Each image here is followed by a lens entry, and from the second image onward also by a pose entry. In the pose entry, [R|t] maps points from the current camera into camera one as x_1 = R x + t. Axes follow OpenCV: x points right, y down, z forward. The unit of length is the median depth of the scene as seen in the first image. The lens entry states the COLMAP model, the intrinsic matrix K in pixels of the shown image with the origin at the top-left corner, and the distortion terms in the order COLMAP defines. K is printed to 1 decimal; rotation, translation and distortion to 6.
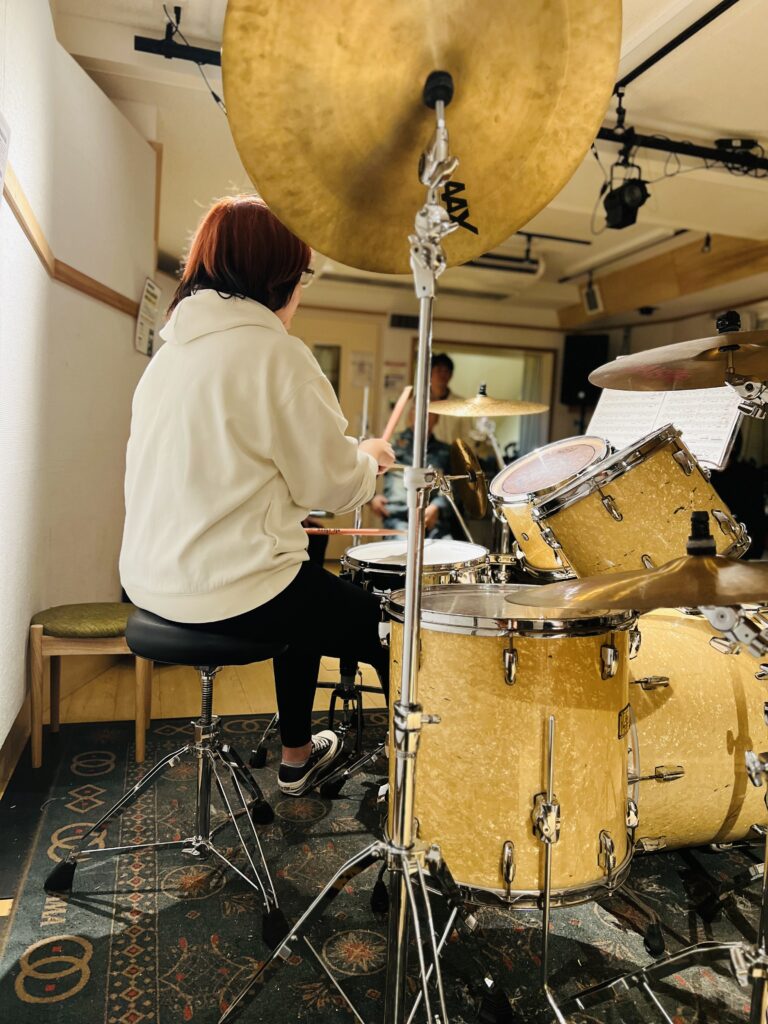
lens RADIAL K [[831.7, 0, 384.0], [0, 831.7, 512.0], [0, 0, 1]] dist [0.008093, 0.019214]
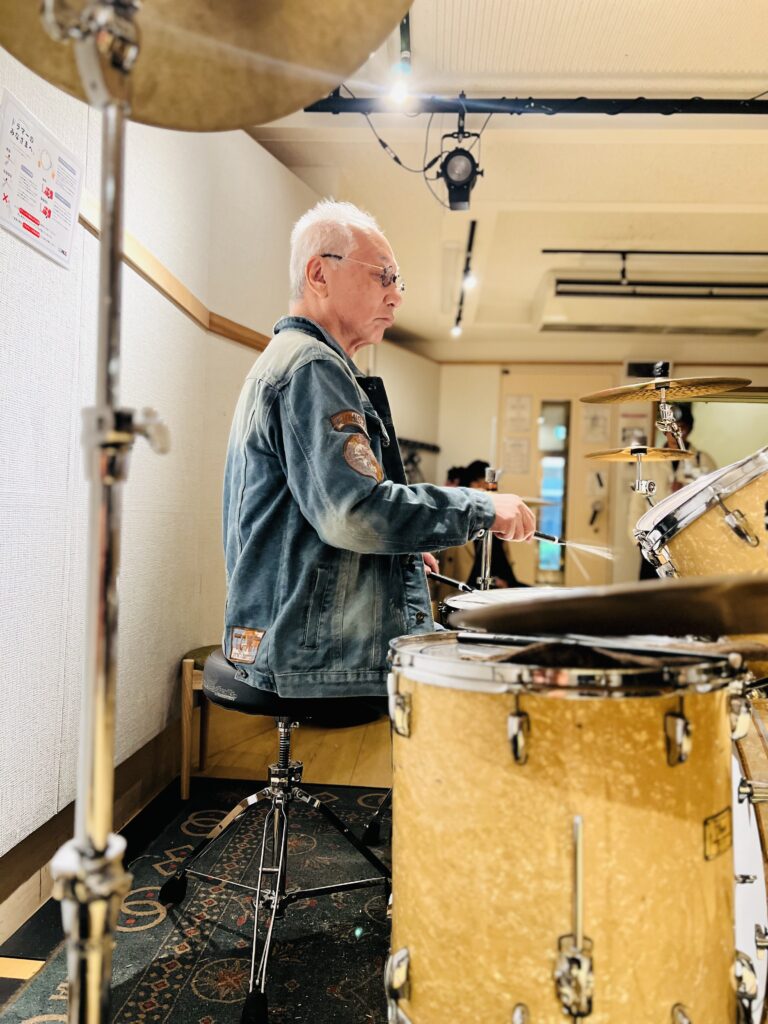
lens RADIAL K [[831.7, 0, 384.0], [0, 831.7, 512.0], [0, 0, 1]] dist [0.008093, 0.019214]
pose [[0.955367, -0.029765, -0.293918, 0.248783], [0.006797, 0.996863, -0.078859, 0.051769], [0.295343, 0.073342, 0.952572, 0.291188]]
